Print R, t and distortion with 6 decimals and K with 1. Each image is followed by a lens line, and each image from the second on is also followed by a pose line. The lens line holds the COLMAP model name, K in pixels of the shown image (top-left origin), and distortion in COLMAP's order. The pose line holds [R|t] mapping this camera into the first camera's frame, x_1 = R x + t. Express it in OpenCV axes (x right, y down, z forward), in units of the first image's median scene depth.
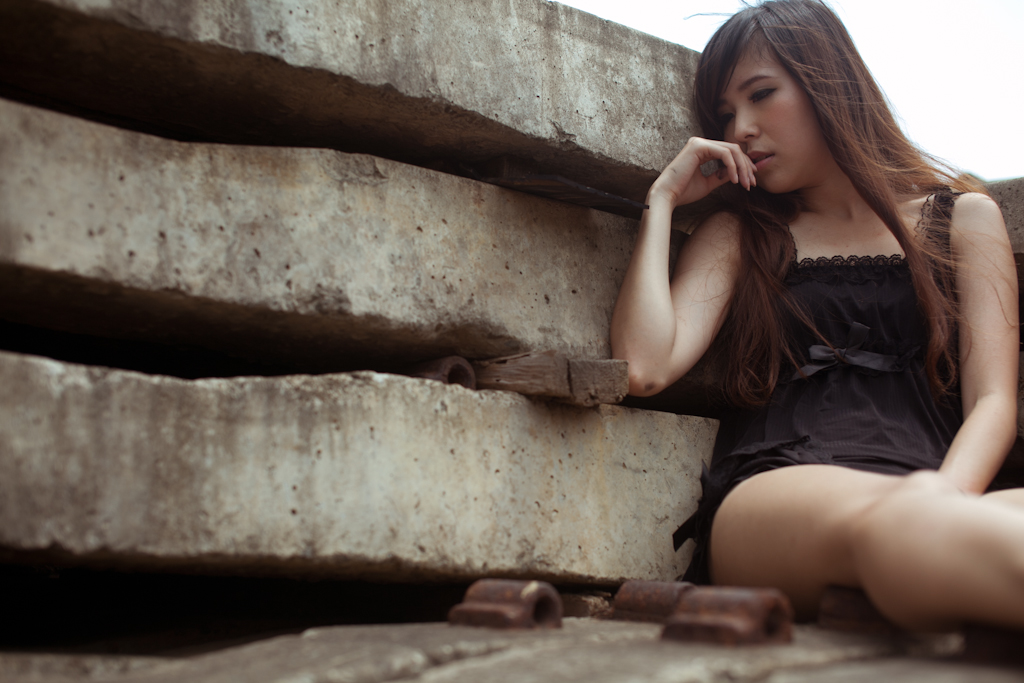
lens RADIAL K [[1365.5, 0, 511.5], [0, 1365.5, 338.8], [0, 0, 1]] dist [-0.146664, 0.212977]
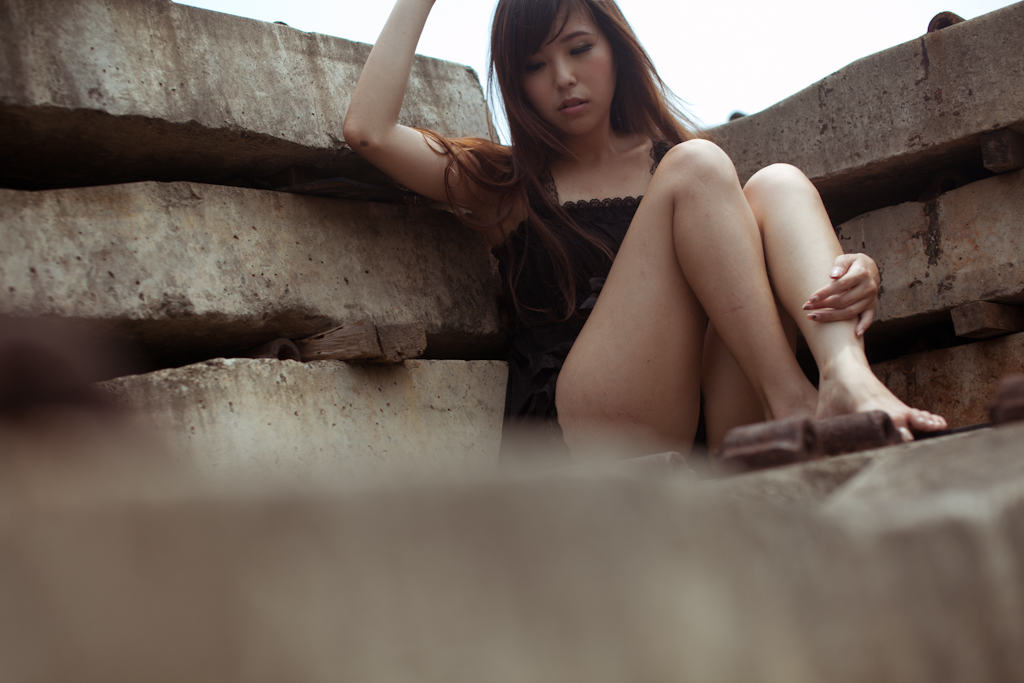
lens RADIAL K [[1365.5, 0, 511.5], [0, 1365.5, 338.8], [0, 0, 1]] dist [-0.146664, 0.212977]
pose [[0.970044, -0.154635, 0.187358, -0.072091], [0.153891, 0.987913, 0.018601, 0.023290], [-0.187970, 0.010789, 0.982115, -0.219660]]
